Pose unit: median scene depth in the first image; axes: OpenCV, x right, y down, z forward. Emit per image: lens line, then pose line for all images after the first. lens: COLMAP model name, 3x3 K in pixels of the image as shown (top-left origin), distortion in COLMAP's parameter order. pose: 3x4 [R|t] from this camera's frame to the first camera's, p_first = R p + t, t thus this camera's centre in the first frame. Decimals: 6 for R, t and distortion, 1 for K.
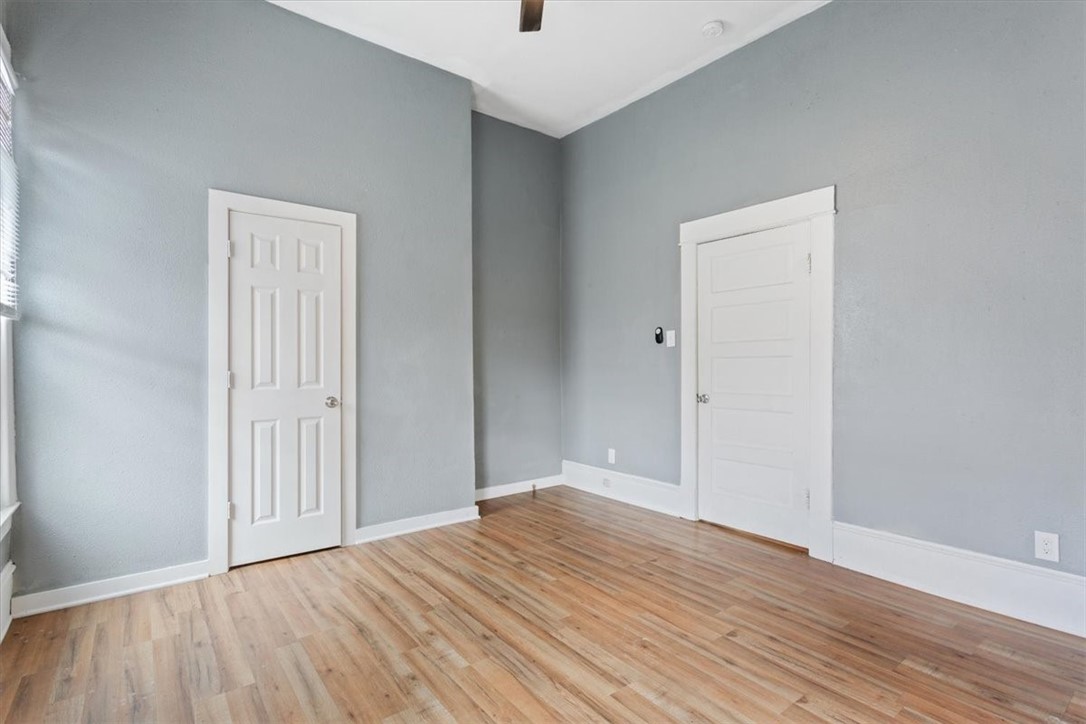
lens RADIAL K [[520.1, 0, 544.7], [0, 520.1, 359.7], [0, 0, 1]] dist [-0.022443, -0.001531]
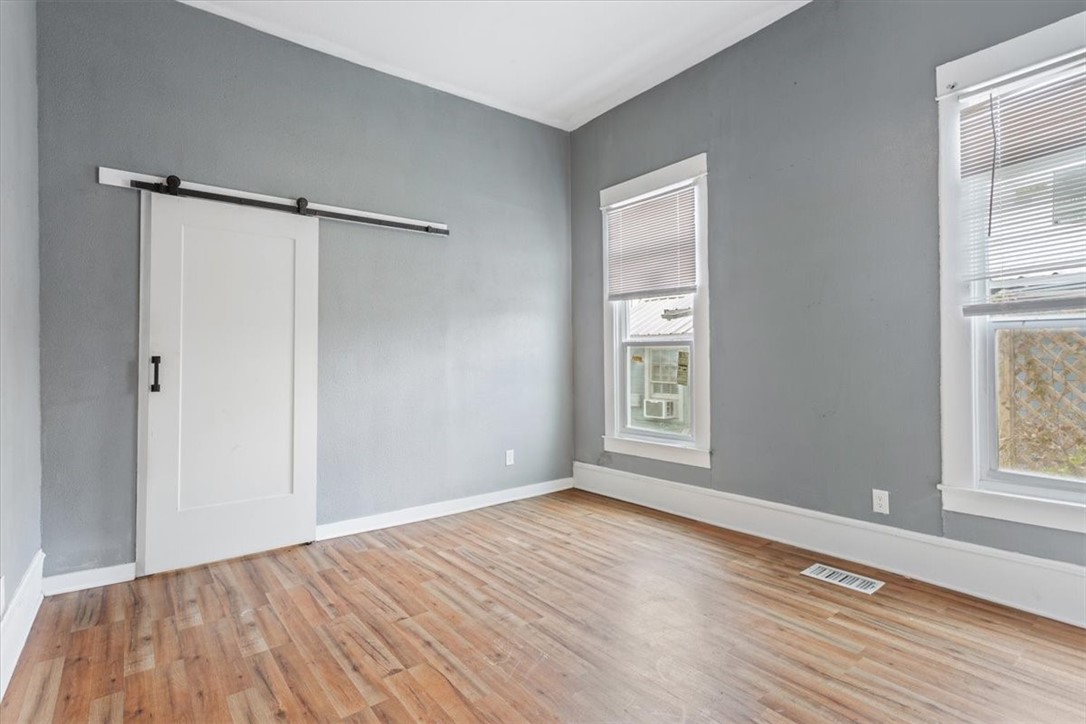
lens RADIAL K [[520.1, 0, 541.8], [0, 520.1, 361.7], [0, 0, 1]] dist [-0.022443, -0.001531]
pose [[-0.999790, 0.018089, 0.009602, 0.093085], [0.018029, 0.999817, -0.006321, -0.001037], [-0.009715, -0.006147, -0.999934, 2.038406]]
